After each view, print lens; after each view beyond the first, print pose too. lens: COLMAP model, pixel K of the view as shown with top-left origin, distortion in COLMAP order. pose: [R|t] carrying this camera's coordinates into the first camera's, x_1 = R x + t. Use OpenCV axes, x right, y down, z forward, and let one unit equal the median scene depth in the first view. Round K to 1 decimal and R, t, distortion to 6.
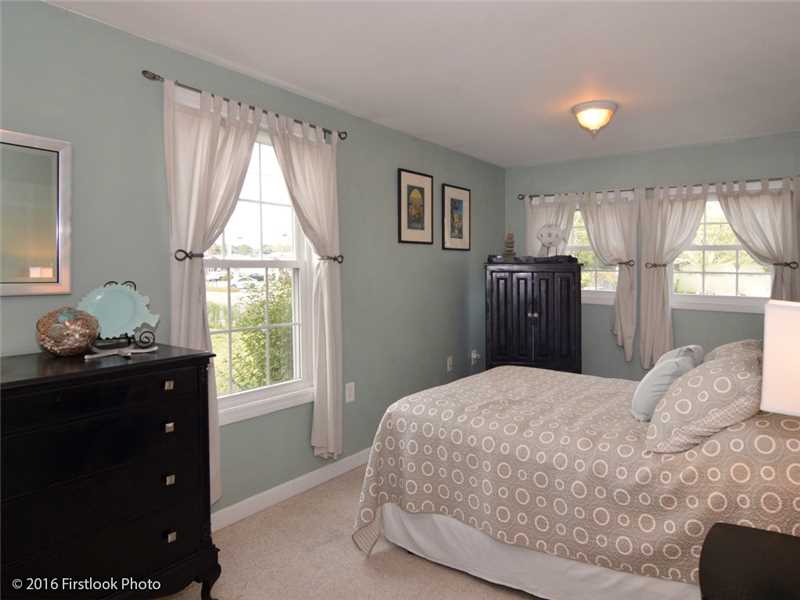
lens RADIAL K [[532.8, 0, 402.1], [0, 532.8, 289.9], [0, 0, 1]] dist [-0.003882, -0.007127]
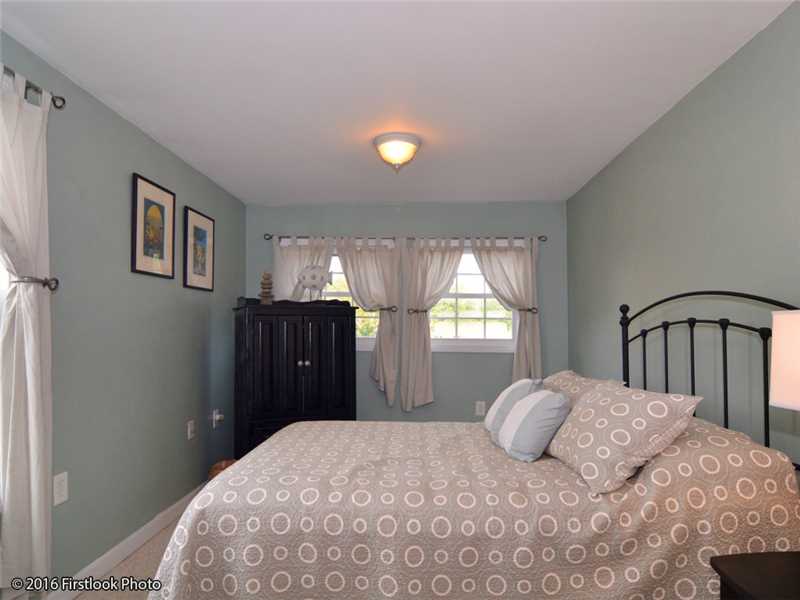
lens RADIAL K [[489.5, 0, 396.4], [0, 489.5, 324.7], [0, 0, 1]] dist [-0.003848, -0.001580]
pose [[0.788316, 0.017191, 0.615031, -0.152088], [0.016955, 0.998623, -0.049644, 0.028314], [-0.615037, 0.049563, 0.786939, 0.272901]]
